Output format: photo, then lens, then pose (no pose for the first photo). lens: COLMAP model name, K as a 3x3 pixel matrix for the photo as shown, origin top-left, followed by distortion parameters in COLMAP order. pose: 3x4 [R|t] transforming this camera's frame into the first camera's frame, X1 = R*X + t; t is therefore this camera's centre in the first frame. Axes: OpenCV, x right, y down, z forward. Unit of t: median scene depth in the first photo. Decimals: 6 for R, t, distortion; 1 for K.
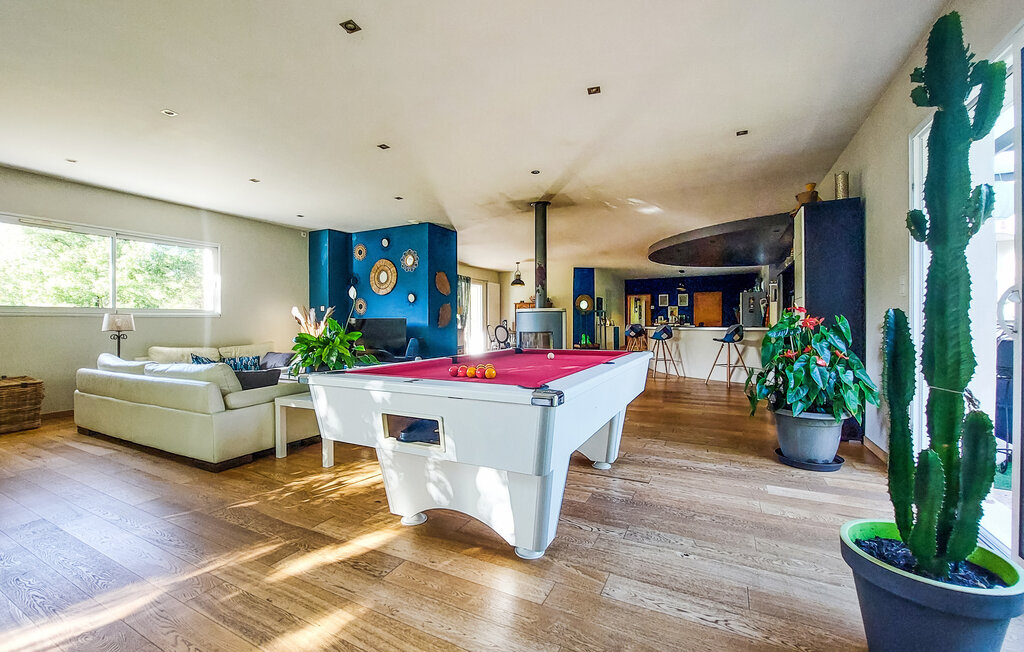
lens RADIAL K [[413.7, 0, 512.0], [0, 413.7, 326.0], [0, 0, 1]] dist [-0.000299, -0.000047]
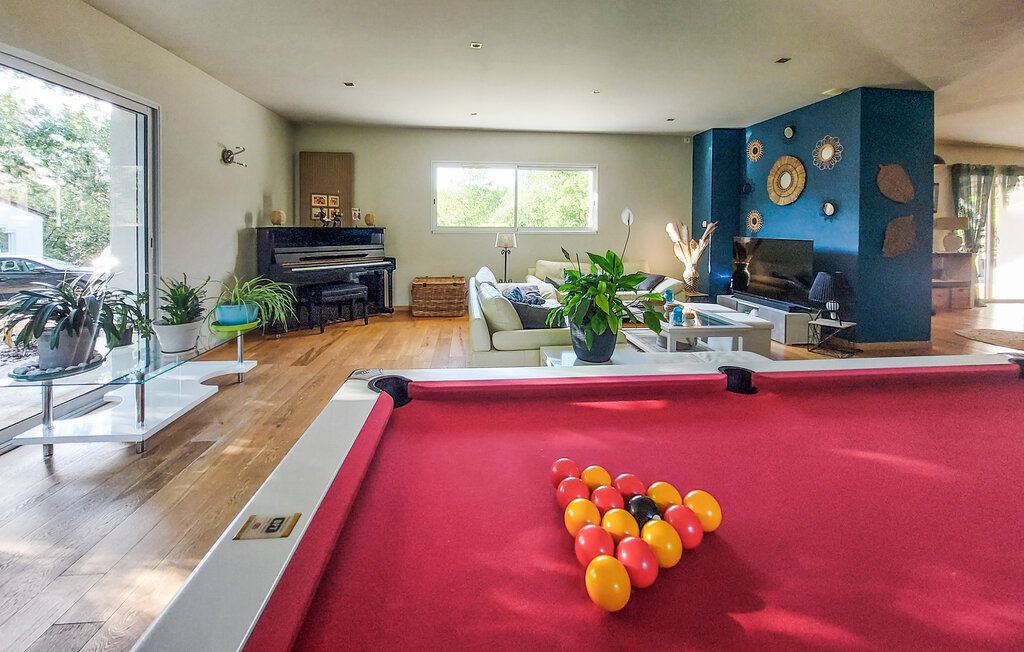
lens RADIAL K [[412.6, 0, 510.8], [0, 412.6, 232.7], [0, 0, 1]] dist [0.000209, 0.000045]
pose [[0.549200, 0.020546, -0.835439, 0.028740], [-0.024173, 0.999670, 0.008694, -0.022704], [0.835342, 0.015421, 0.549515, 0.209096]]
